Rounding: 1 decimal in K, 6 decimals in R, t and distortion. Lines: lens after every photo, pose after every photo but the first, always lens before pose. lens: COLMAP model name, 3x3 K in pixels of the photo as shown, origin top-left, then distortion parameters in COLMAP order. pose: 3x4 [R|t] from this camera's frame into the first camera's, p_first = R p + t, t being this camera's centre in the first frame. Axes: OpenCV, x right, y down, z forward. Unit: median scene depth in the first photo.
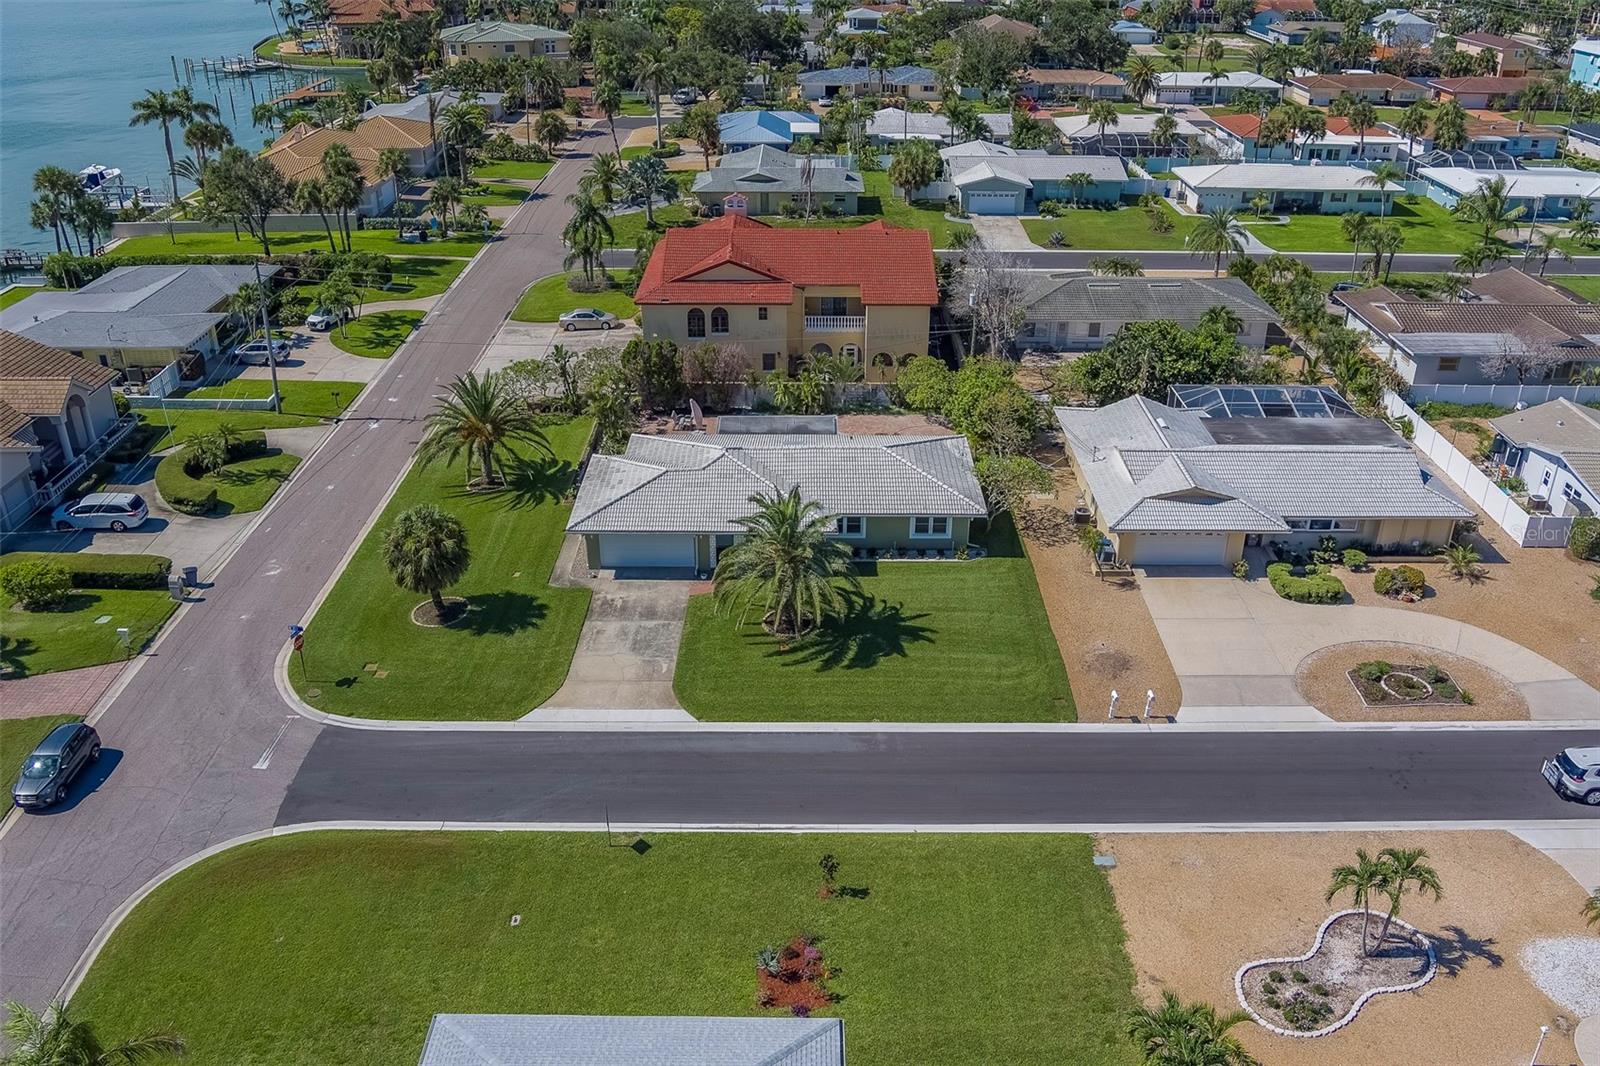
lens RADIAL K [[1308.8, 0, 798.2], [0, 1308.8, 541.2], [0, 0, 1]] dist [-0.075504, 0.035503]
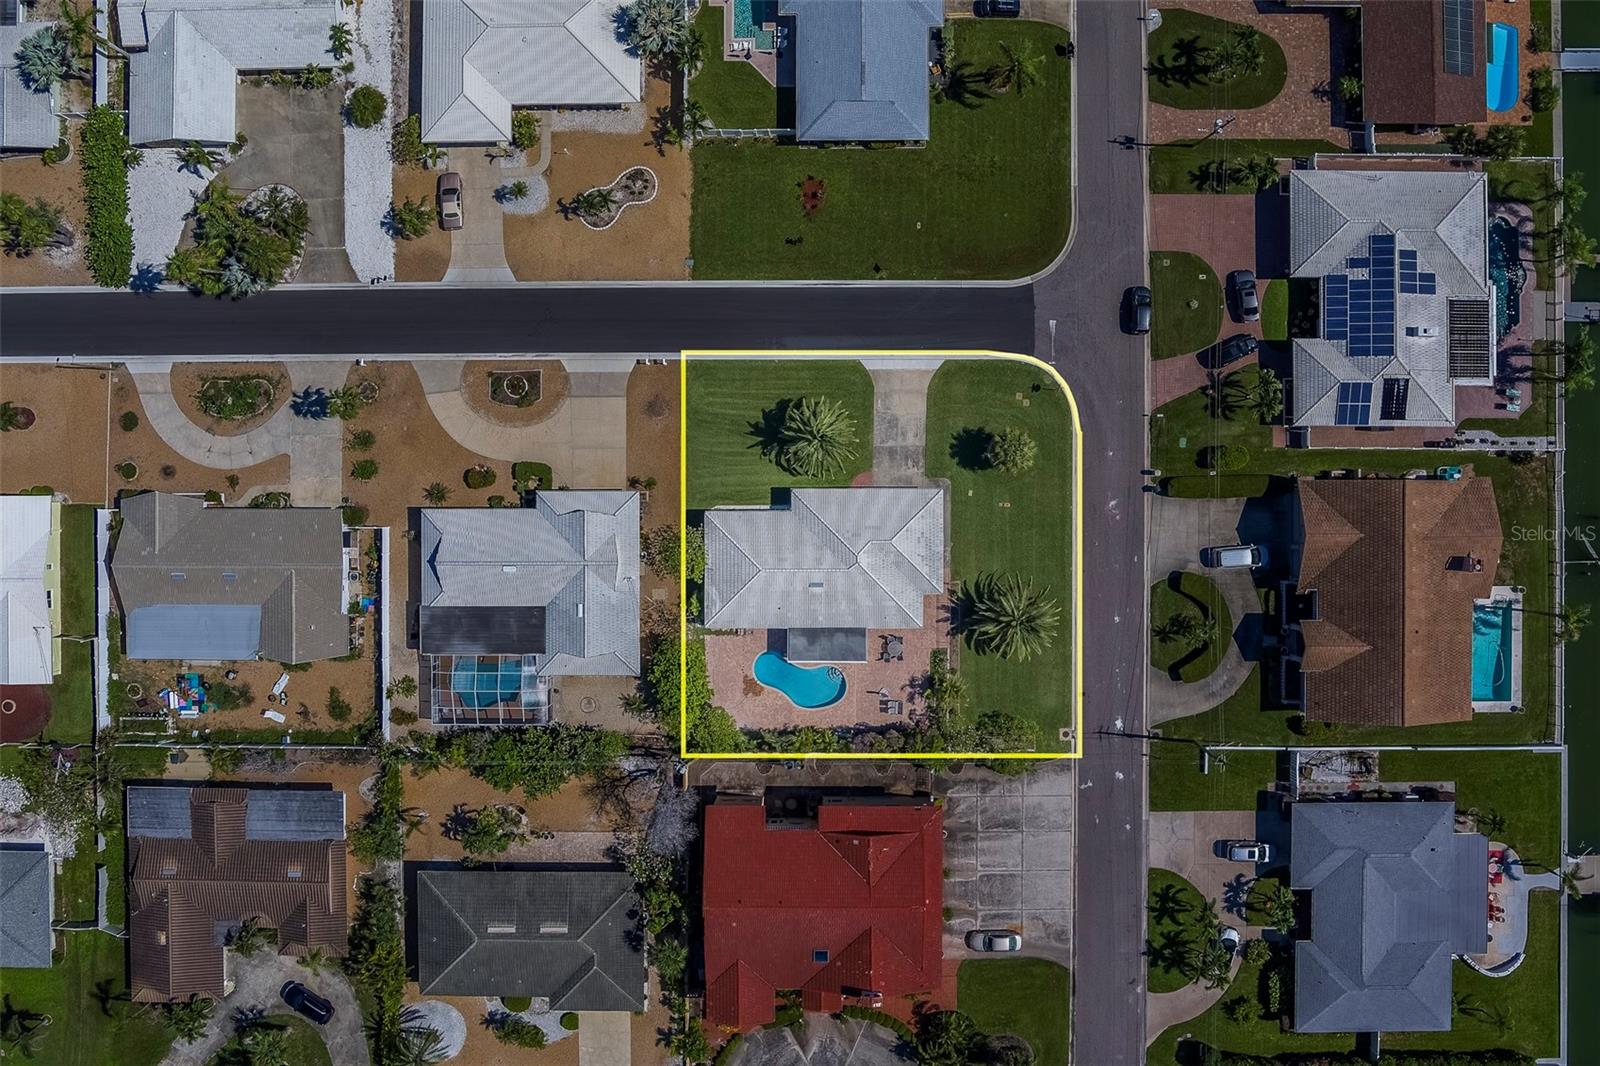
lens RADIAL K [[1308.8, 0, 810.6], [0, 1308.8, 524.5], [0, 0, 1]] dist [-0.075504, 0.035503]
pose [[-0.999974, 0.005013, 0.005269, -0.005046], [0.002370, -0.460407, 0.887705, -1.548884], [0.006876, 0.887694, 0.460383, 0.208390]]
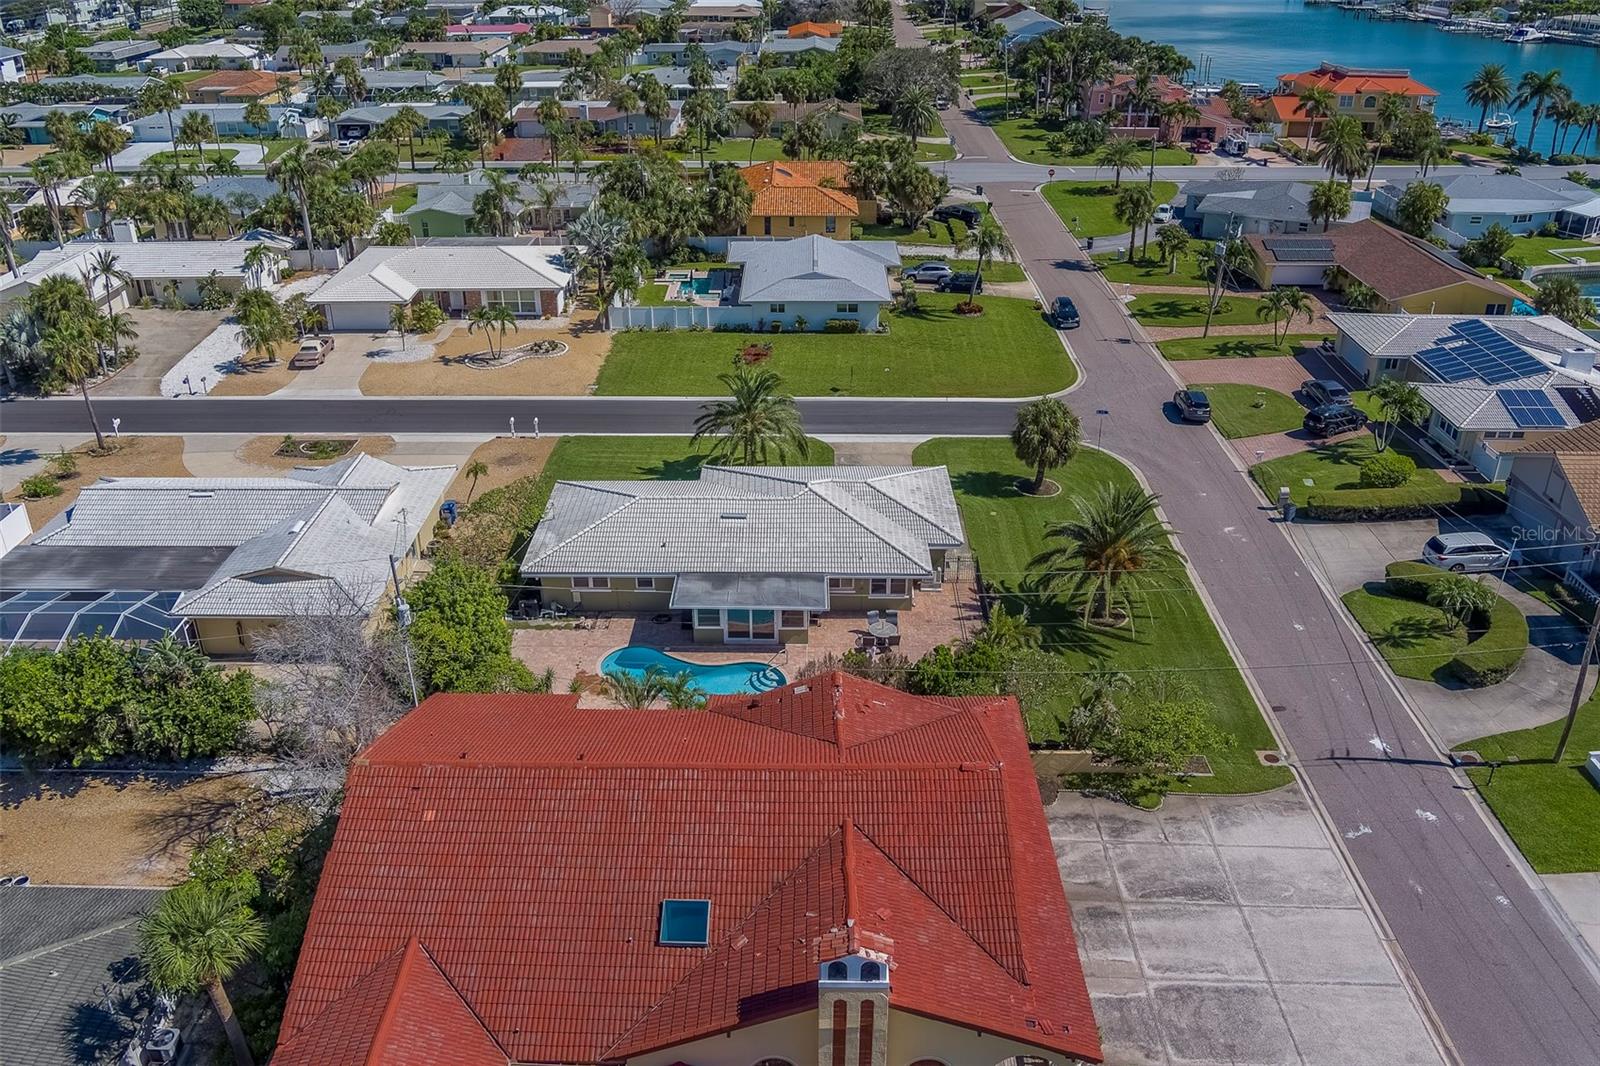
lens RADIAL K [[1308.8, 0, 804.4], [0, 1308.8, 538.3], [0, 0, 1]] dist [-0.075504, 0.035503]
pose [[-0.999994, -0.002233, -0.002826, -0.051445], [-0.003598, 0.584011, 0.811738, -0.835948], [-0.000162, 0.811743, -0.584015, 1.623058]]
